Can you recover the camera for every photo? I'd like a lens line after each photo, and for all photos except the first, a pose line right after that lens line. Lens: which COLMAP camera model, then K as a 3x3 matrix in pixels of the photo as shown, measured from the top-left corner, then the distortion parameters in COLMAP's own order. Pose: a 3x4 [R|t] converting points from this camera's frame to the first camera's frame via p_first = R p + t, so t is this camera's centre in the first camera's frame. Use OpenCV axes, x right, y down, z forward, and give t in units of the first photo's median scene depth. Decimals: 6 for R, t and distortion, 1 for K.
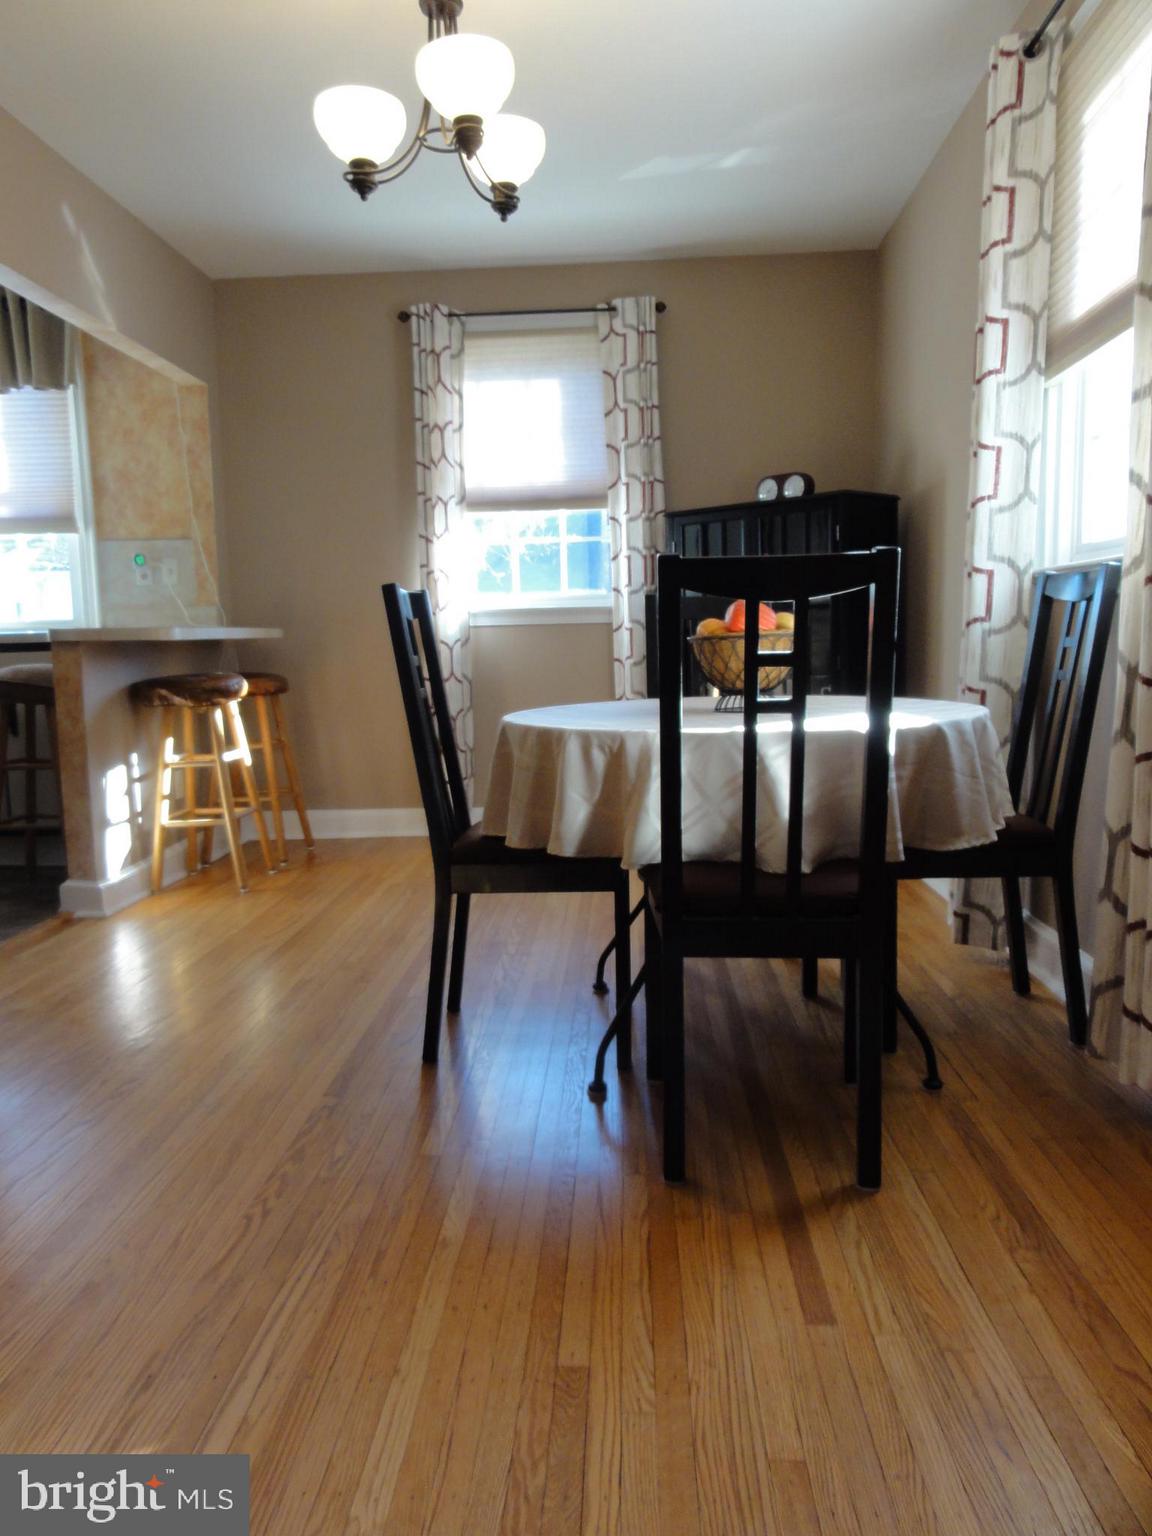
lens RADIAL K [[1084.9, 0, 570.4], [0, 1084.9, 765.6], [0, 0, 1]] dist [0.001920, 0.001551]
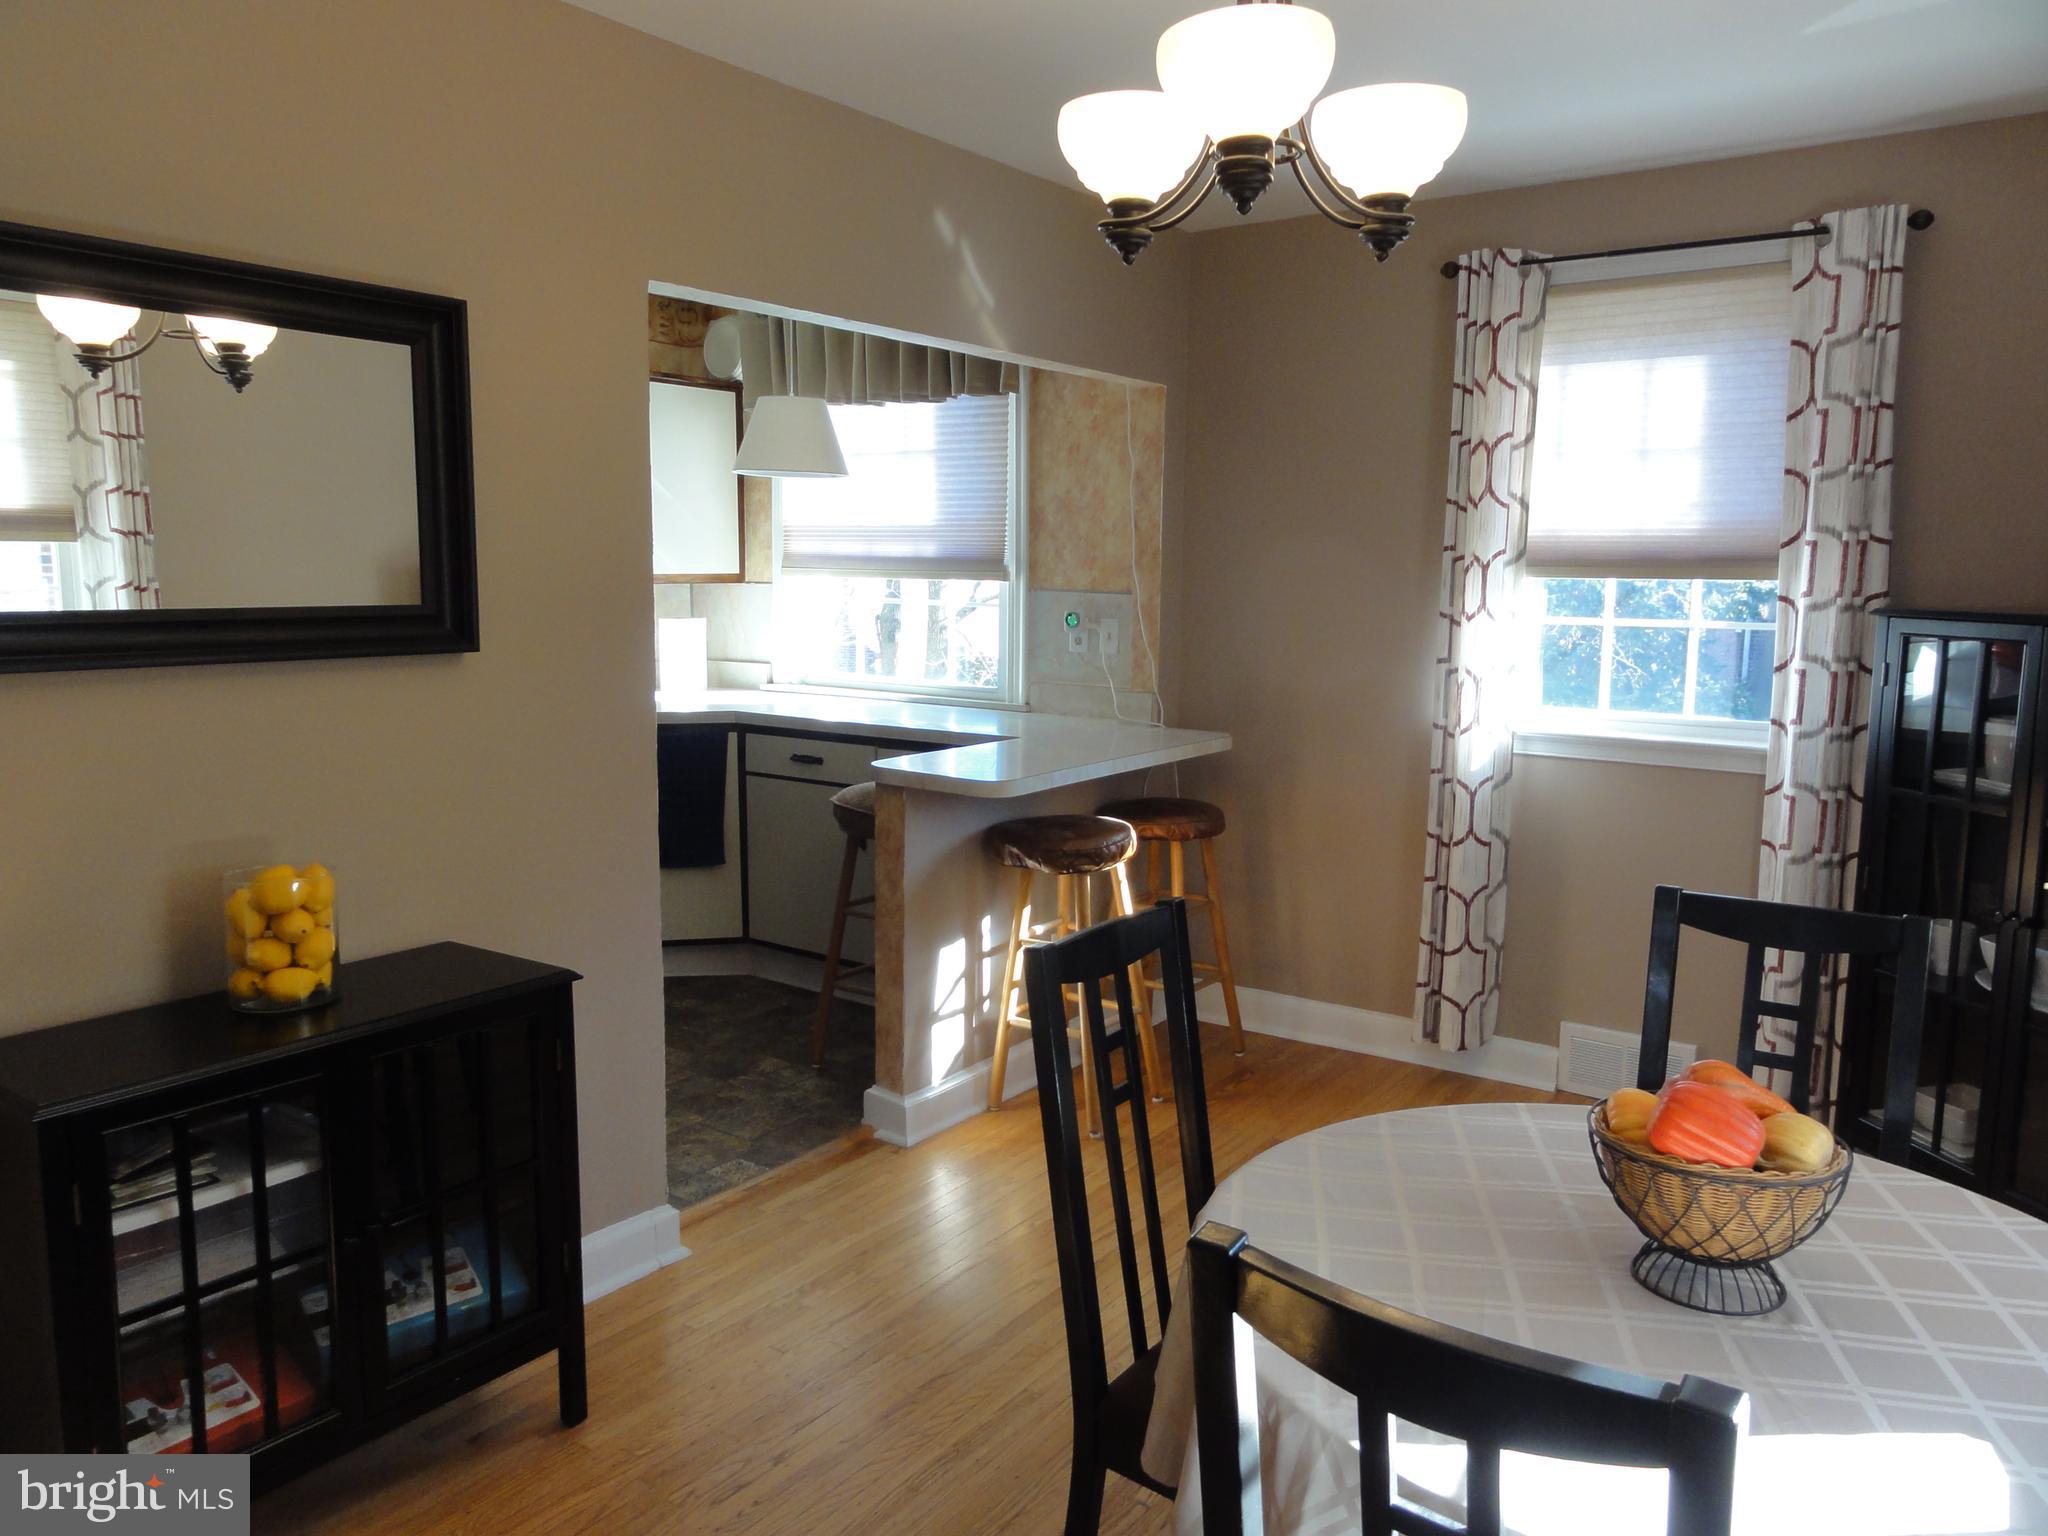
lens RADIAL K [[1446.6, 0, 1030.5], [0, 1446.6, 772.6], [0, 0, 1]] dist [0.001920, 0.001551]
pose [[0.844469, 0.109101, -0.524375, 0.139878], [-0.091578, 0.994028, 0.059337, -0.180913], [0.527717, -0.002087, 0.849417, 0.182543]]
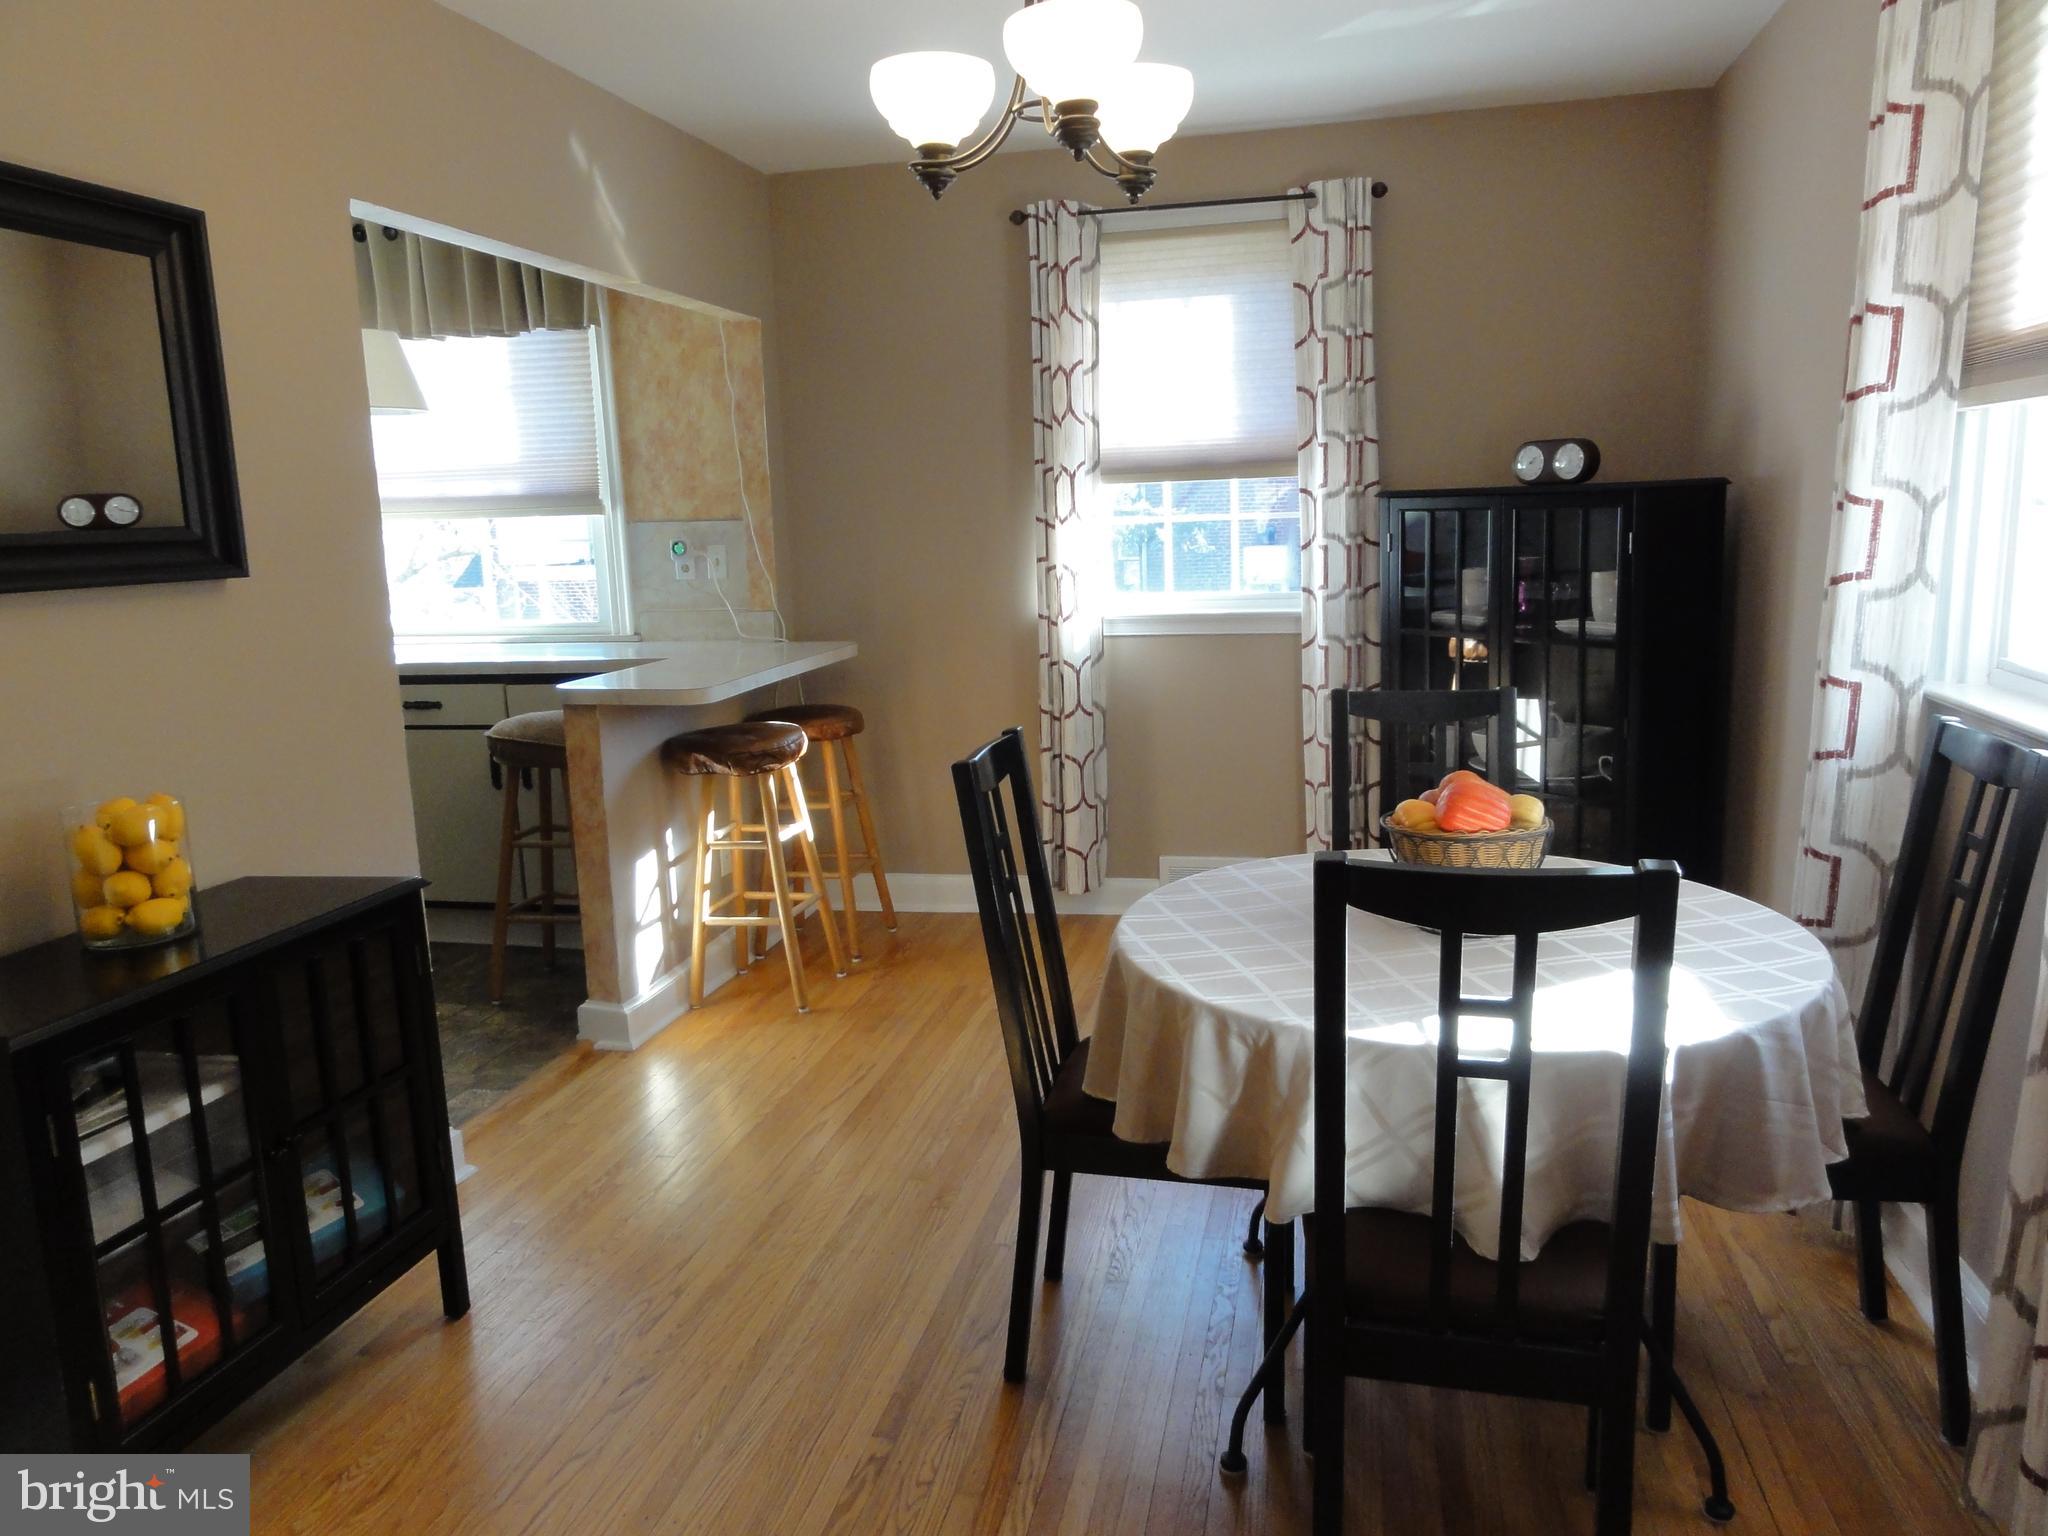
lens RADIAL K [[1446.6, 0, 1020.9], [0, 1446.6, 771.0], [0, 0, 1]] dist [0.001920, 0.001551]
pose [[0.986012, 0.019834, -0.165487, 0.020322], [-0.008477, 0.997577, 0.069053, -0.133578], [0.166456, -0.066684, 0.983791, 0.023305]]
